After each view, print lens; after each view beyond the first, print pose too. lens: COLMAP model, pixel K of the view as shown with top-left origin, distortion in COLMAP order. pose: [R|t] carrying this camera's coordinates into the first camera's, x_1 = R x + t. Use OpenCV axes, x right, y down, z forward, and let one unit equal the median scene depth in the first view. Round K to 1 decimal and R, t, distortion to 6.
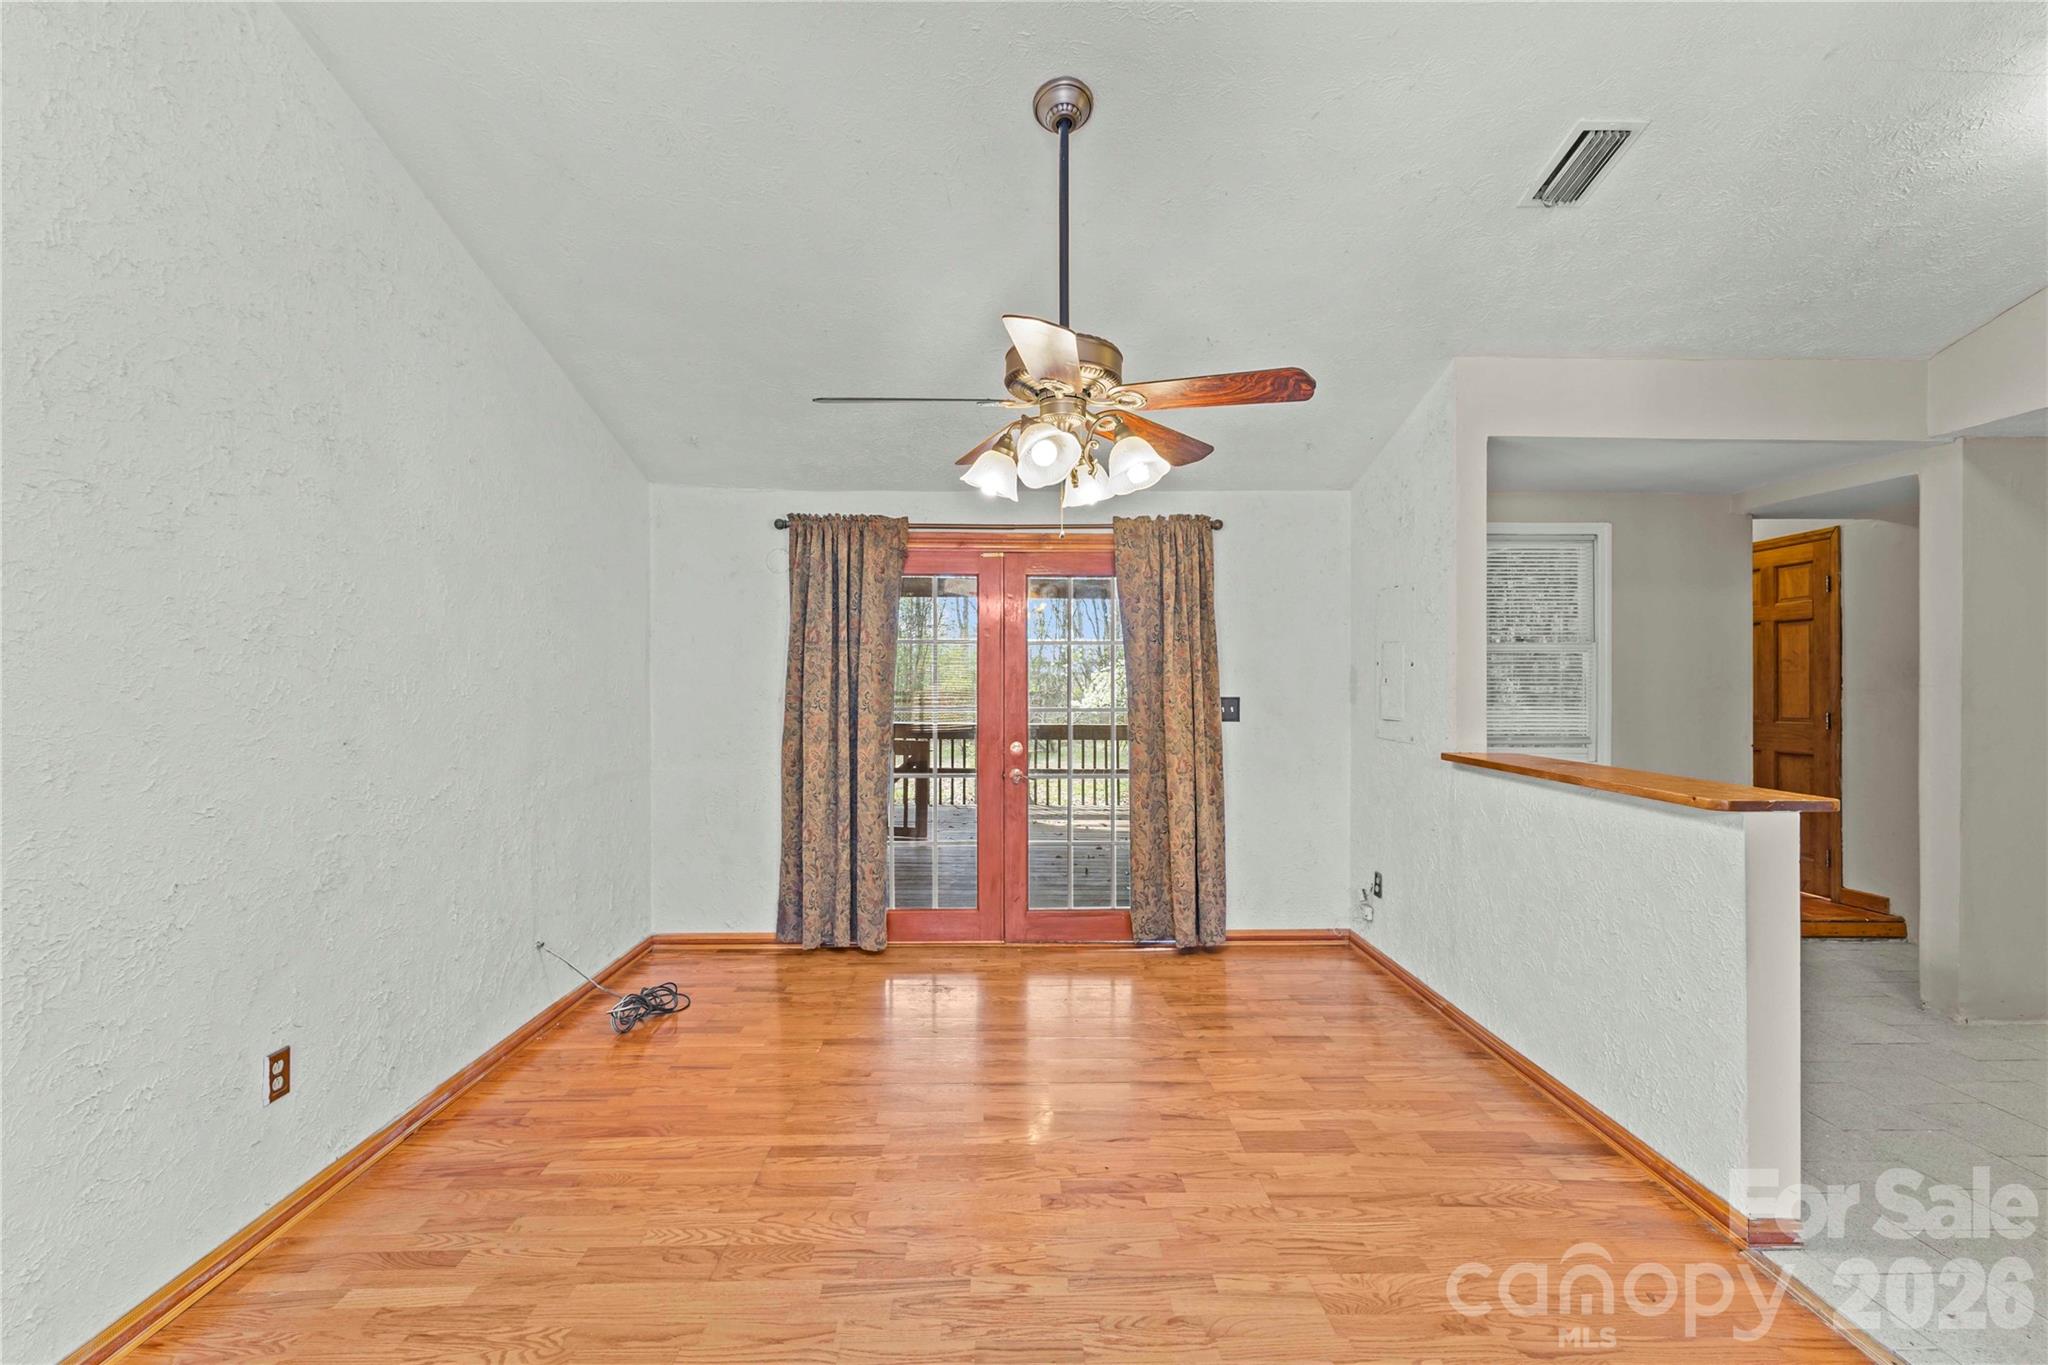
lens RADIAL K [[872.7, 0, 1024.0], [0, 872.7, 682.5], [0, 0, 1]] dist [-0.001568, 0.000942]
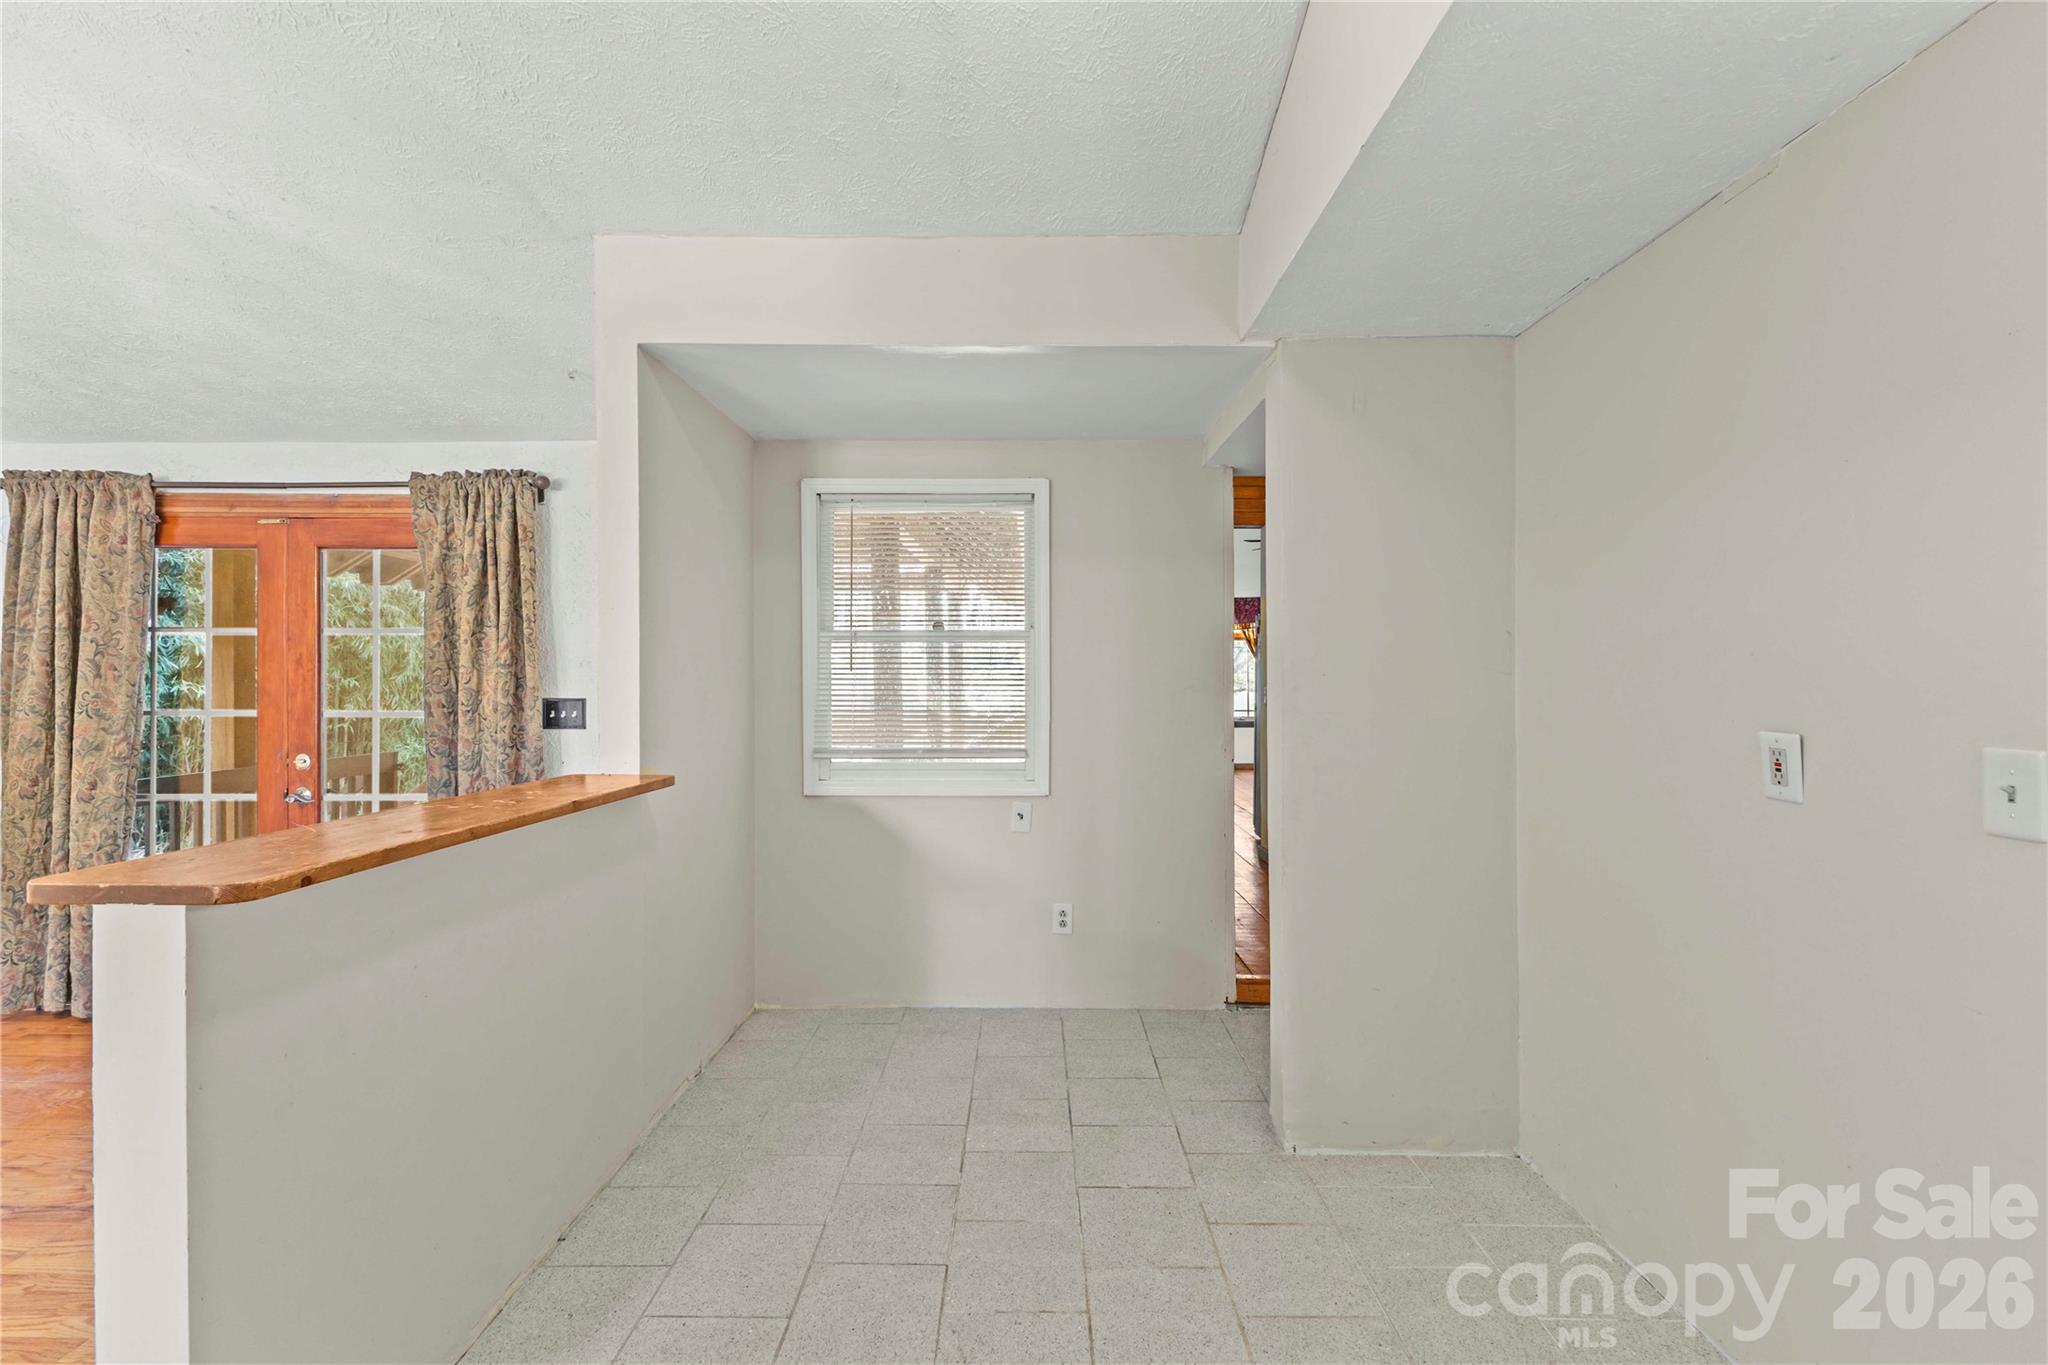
lens RADIAL K [[872.7, 0, 1024.0], [0, 872.7, 682.5], [0, 0, 1]] dist [-0.001568, 0.000942]
pose [[0.999865, 0.000274, -0.016418, 0.675162], [-0.000166, 0.999978, 0.006604, -0.003343], [0.016419, -0.006601, 0.999843, 0.212675]]
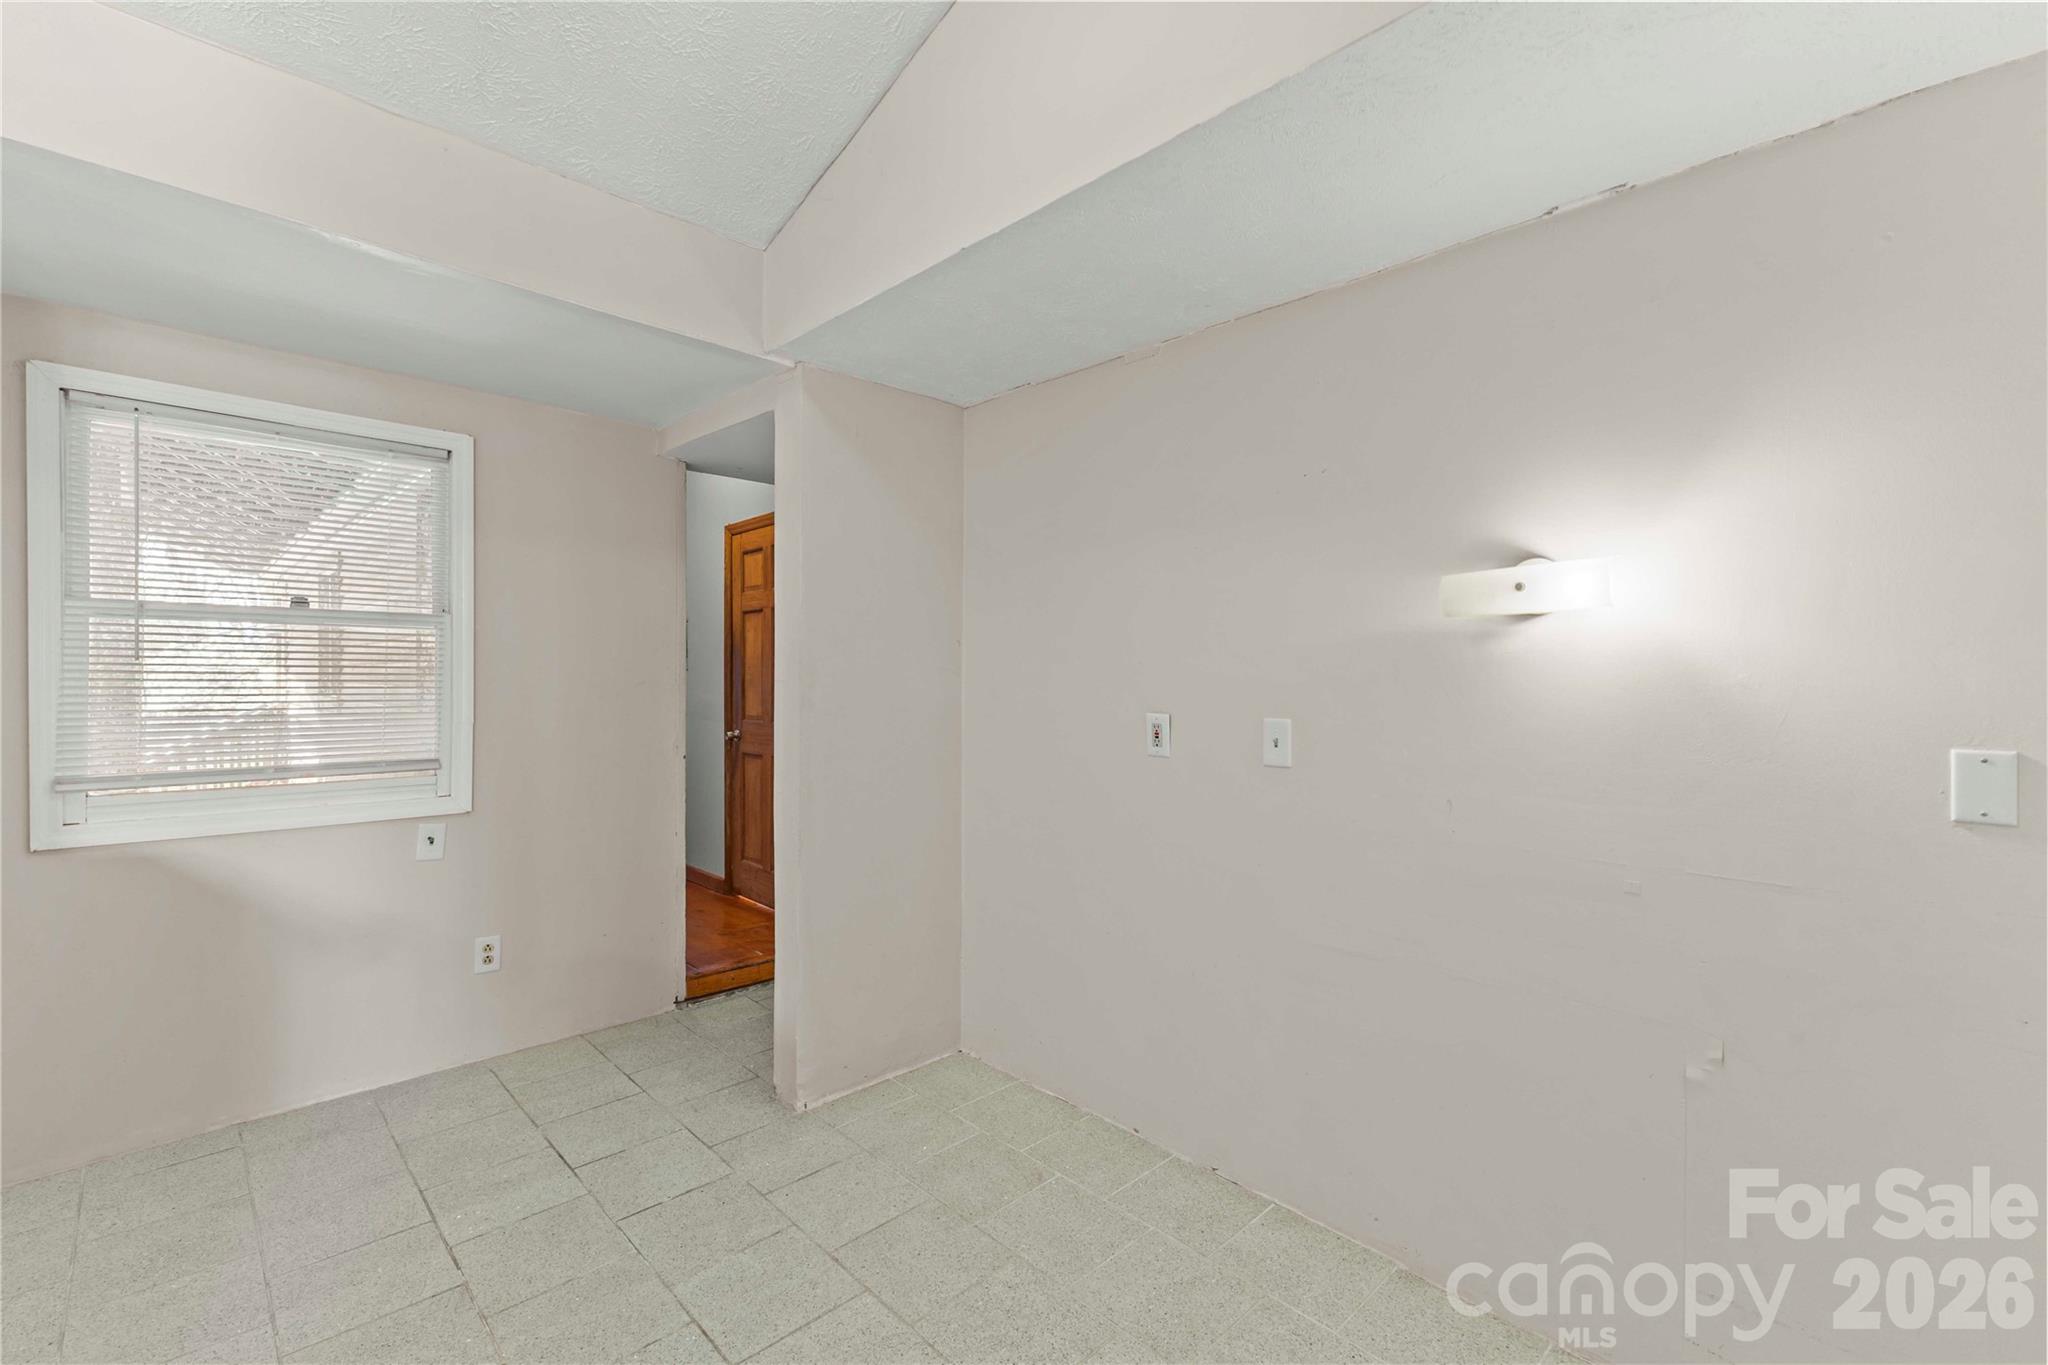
lens RADIAL K [[867.2, 0, 1031.0], [0, 867.2, 684.9], [0, 0, 1]] dist [-0.002042, -0.000631]
pose [[0.713858, -0.001428, 0.700289, 0.525102], [-0.009658, 0.999883, 0.011884, -0.004893], [-0.700224, -0.015247, 0.713760, 0.231688]]
